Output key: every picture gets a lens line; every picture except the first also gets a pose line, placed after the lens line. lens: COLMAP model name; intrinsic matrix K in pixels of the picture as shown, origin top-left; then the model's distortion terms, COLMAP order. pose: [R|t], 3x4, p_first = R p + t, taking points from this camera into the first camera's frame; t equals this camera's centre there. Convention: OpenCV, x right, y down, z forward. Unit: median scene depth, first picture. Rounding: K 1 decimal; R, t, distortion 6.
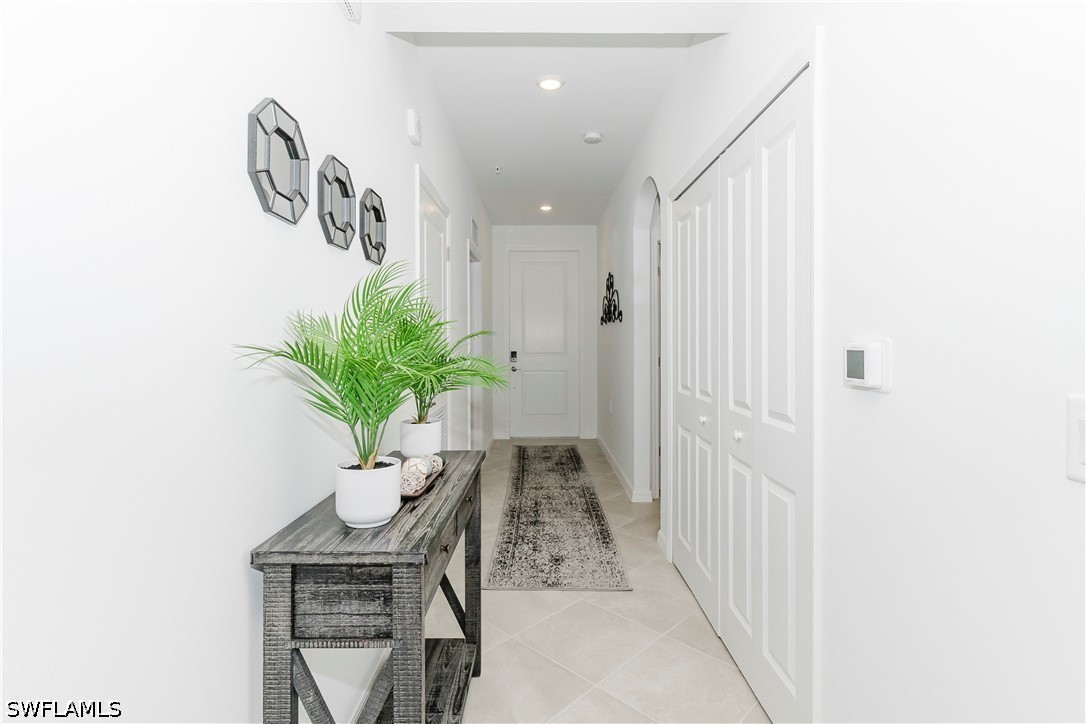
lens RADIAL K [[516.6, 0, 543.2], [0, 516.6, 359.1], [0, 0, 1]] dist [0.004851, 0.000101]
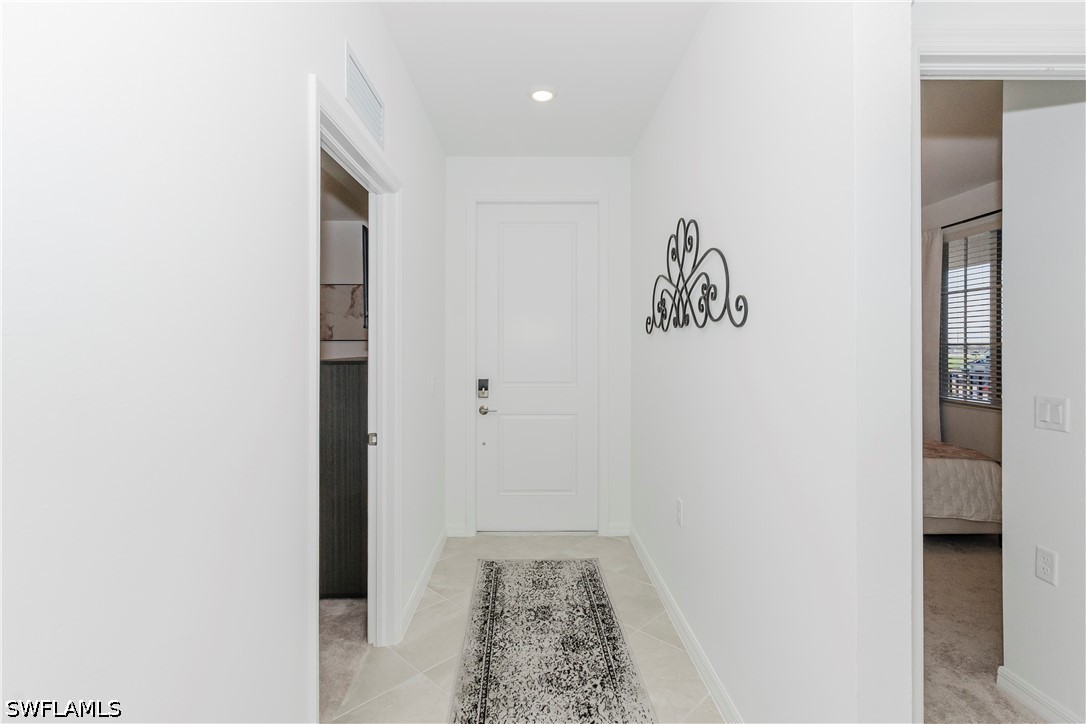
lens RADIAL K [[516.6, 0, 545.2], [0, 516.6, 362.6], [0, 0, 1]] dist [0.004851, 0.000101]
pose [[0.999818, 0.003742, 0.018718, -0.000257], [-0.003603, 0.999966, -0.007441, -0.034047], [-0.018745, 0.007372, 0.999797, 0.508054]]
